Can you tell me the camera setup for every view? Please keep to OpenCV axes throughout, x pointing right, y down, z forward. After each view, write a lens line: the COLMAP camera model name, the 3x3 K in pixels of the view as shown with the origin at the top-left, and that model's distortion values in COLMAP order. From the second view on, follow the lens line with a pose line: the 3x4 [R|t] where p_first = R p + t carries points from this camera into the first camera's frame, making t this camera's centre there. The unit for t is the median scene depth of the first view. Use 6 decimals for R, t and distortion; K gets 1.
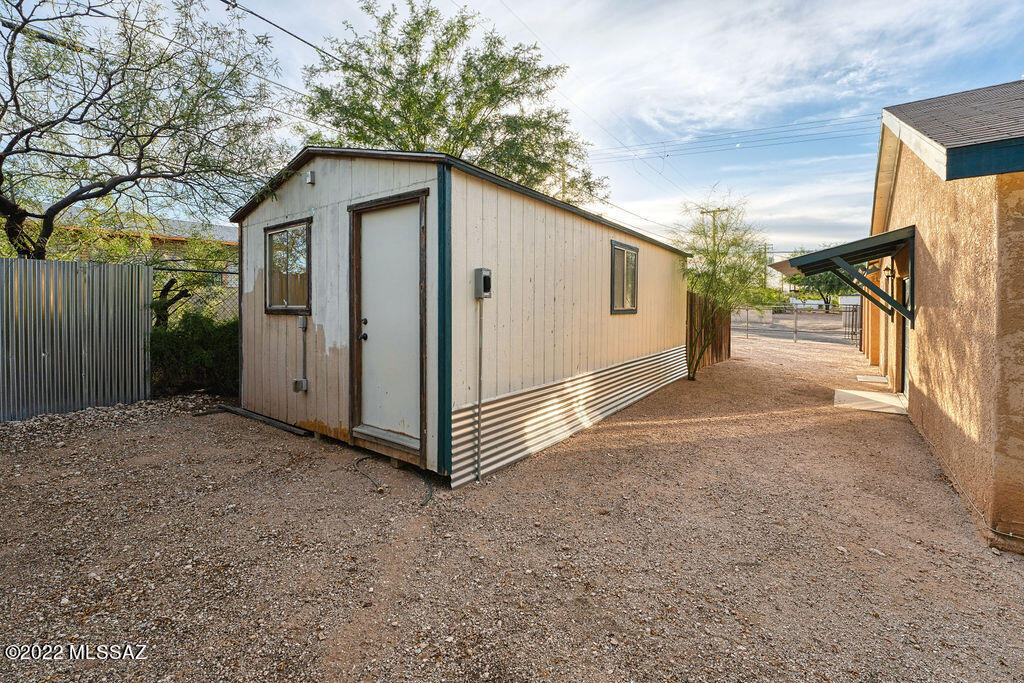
lens RADIAL K [[424.9, 0, 488.5], [0, 424.9, 313.9], [0, 0, 1]] dist [-0.022411, -0.000057]
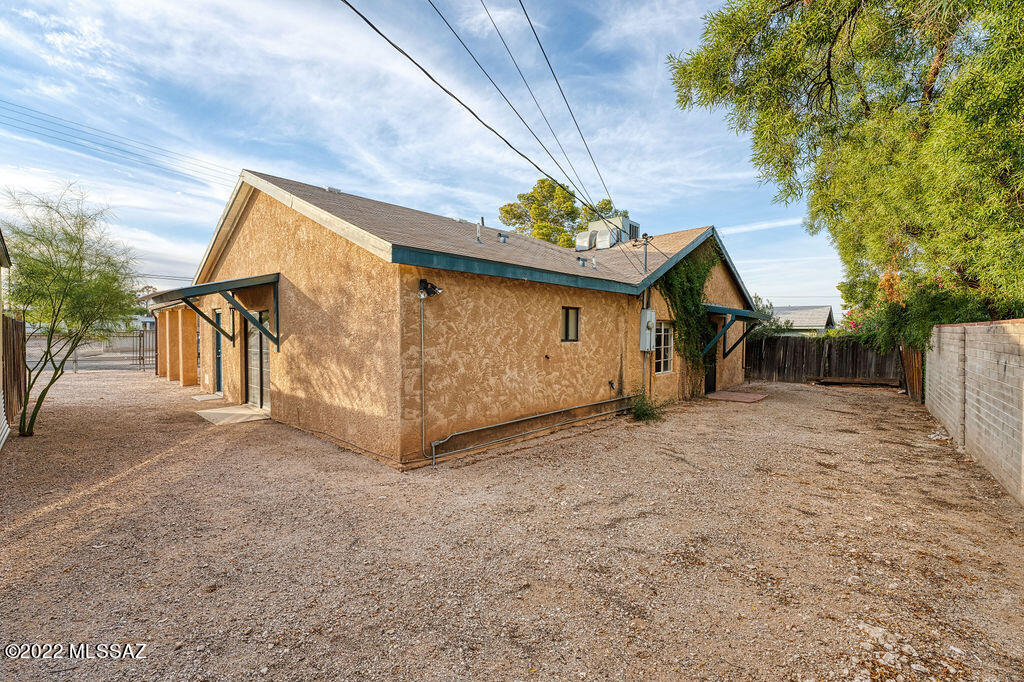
lens RADIAL K [[424.9, 0, 509.6], [0, 424.9, 337.0], [0, 0, 1]] dist [-0.022411, -0.000057]
pose [[0.077921, -0.015875, 0.996833, -0.490374], [0.016371, 0.999759, 0.014642, -0.032150], [-0.996825, 0.015178, 0.078162, 0.330827]]
